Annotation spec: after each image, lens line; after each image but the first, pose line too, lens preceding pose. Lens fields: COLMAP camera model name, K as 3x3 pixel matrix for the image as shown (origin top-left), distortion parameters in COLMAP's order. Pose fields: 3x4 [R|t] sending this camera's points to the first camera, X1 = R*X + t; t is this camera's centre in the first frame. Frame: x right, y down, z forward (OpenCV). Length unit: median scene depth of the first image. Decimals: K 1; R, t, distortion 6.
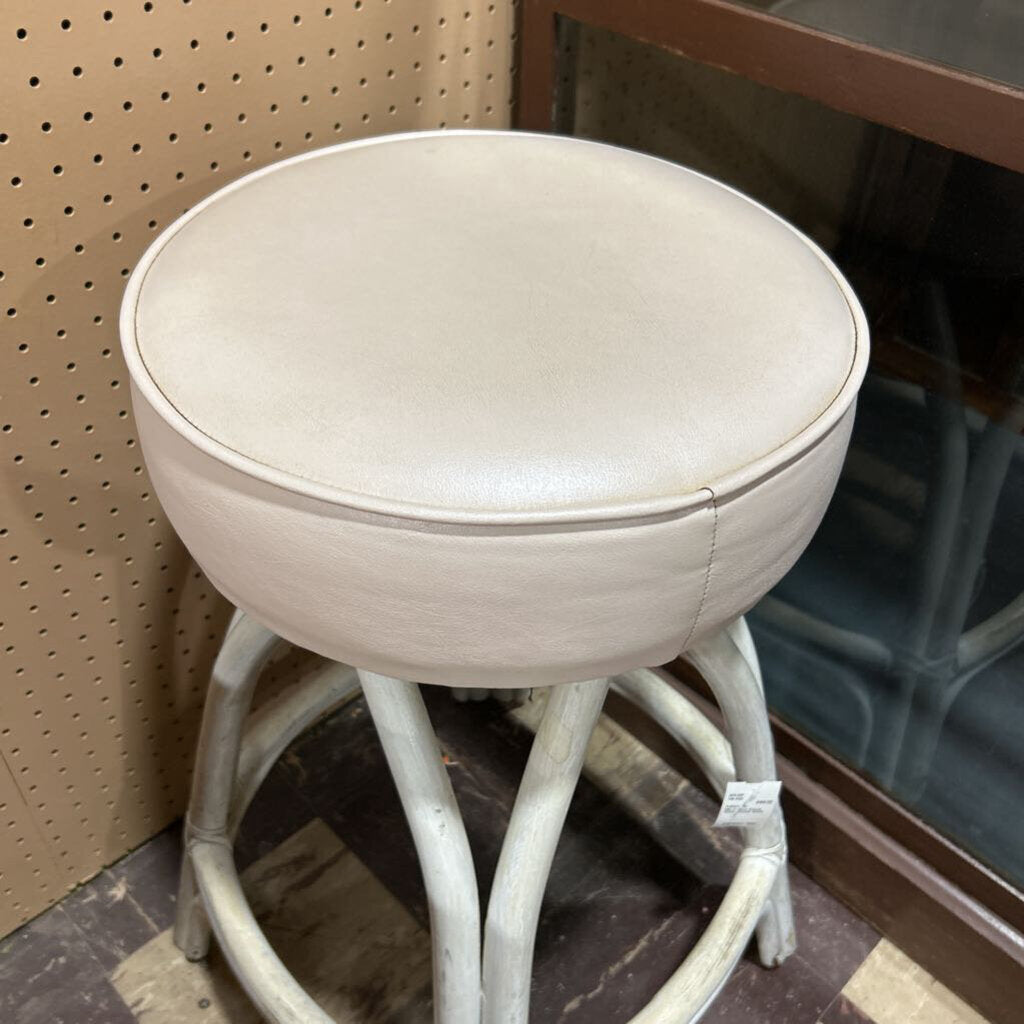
lens RADIAL K [[1043.0, 0, 516.7], [0, 1043.0, 522.7], [0, 0, 1]] dist [0.007911, 0.000000]
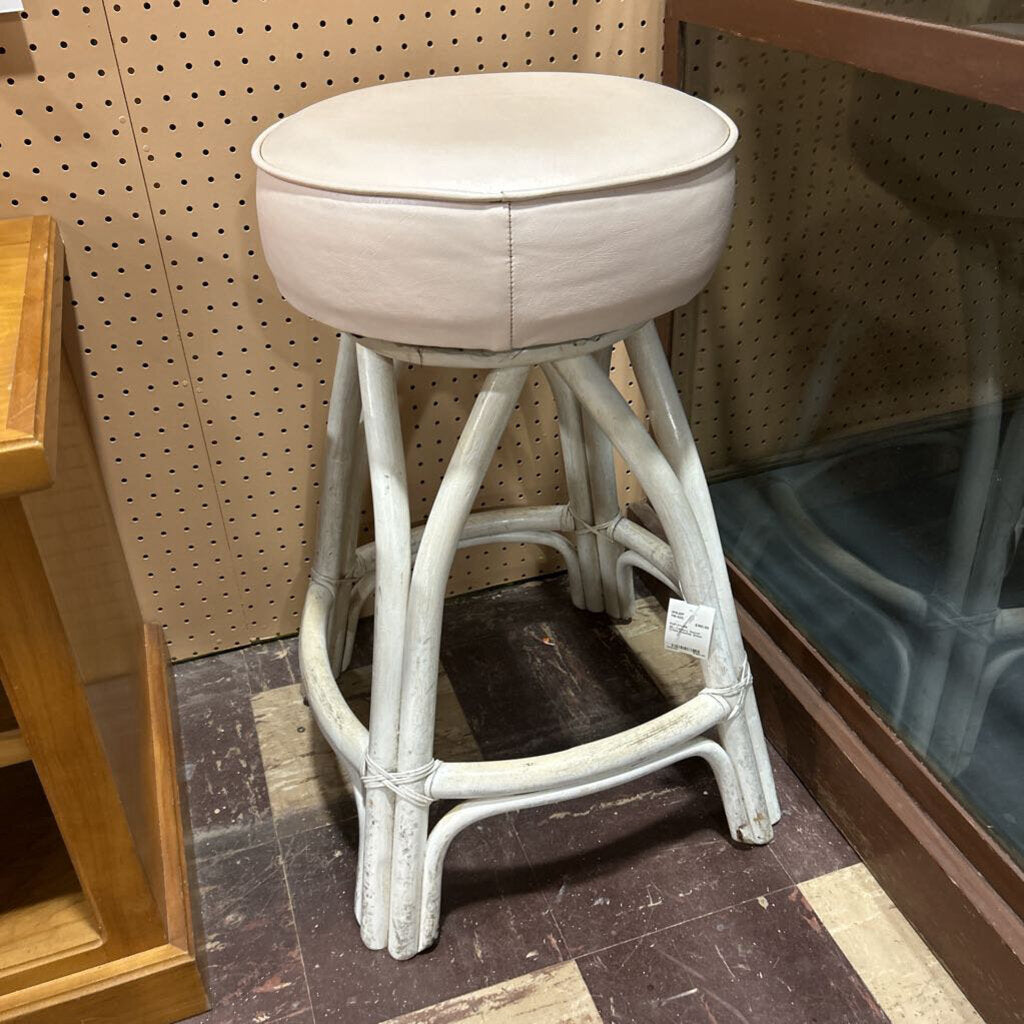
lens RADIAL K [[1043.0, 0, 512.1], [0, 1043.0, 523.6], [0, 0, 1]] dist [0.007911, 0.000000]
pose [[0.899785, 0.177722, -0.398500, 0.407460], [-0.237643, 0.965556, -0.105964, 0.273318], [0.365942, 0.190045, 0.911027, -0.152845]]
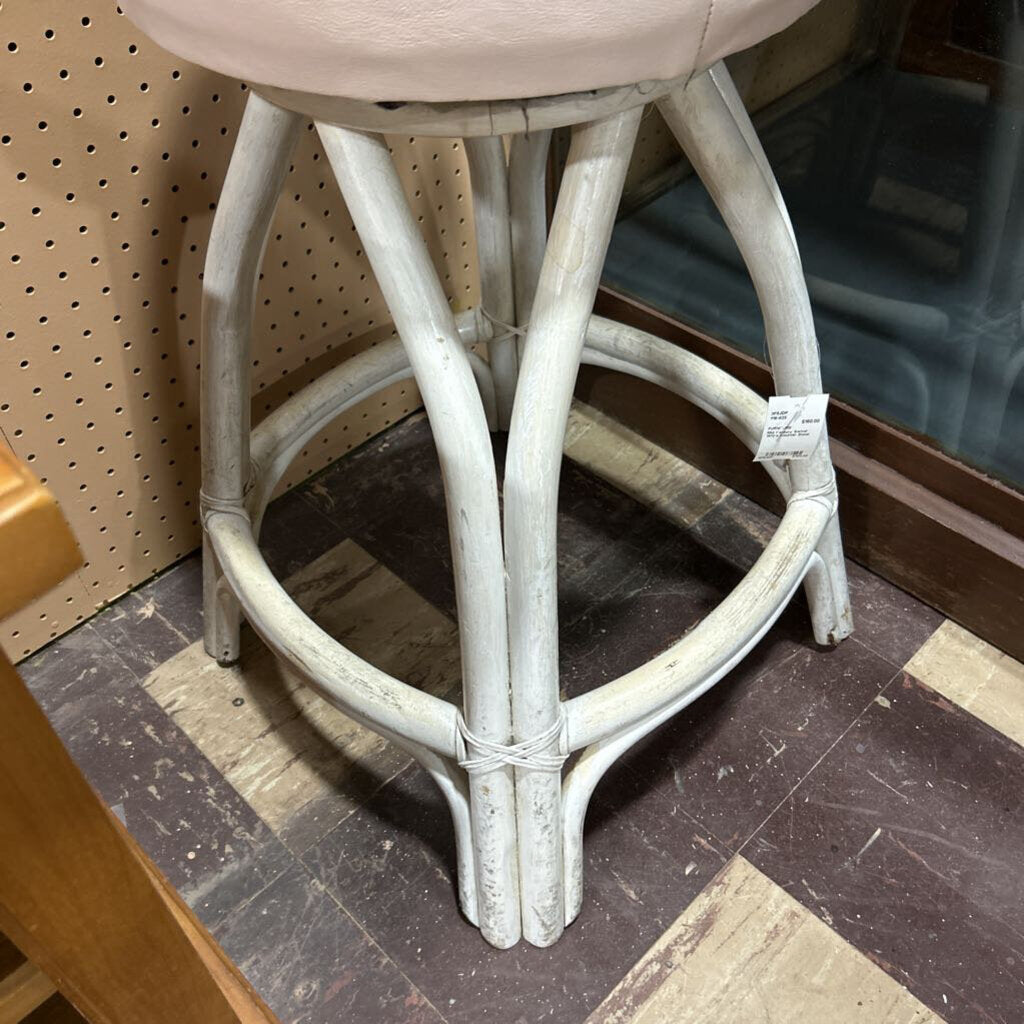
lens RADIAL K [[1043.0, 0, 516.1], [0, 1043.0, 519.7], [0, 0, 1]] dist [0.007911, 0.000000]
pose [[0.997325, -0.052345, -0.051020, 0.017200], [0.056284, 0.995277, 0.079098, 0.219746], [0.046639, -0.081758, 0.995560, 0.054896]]
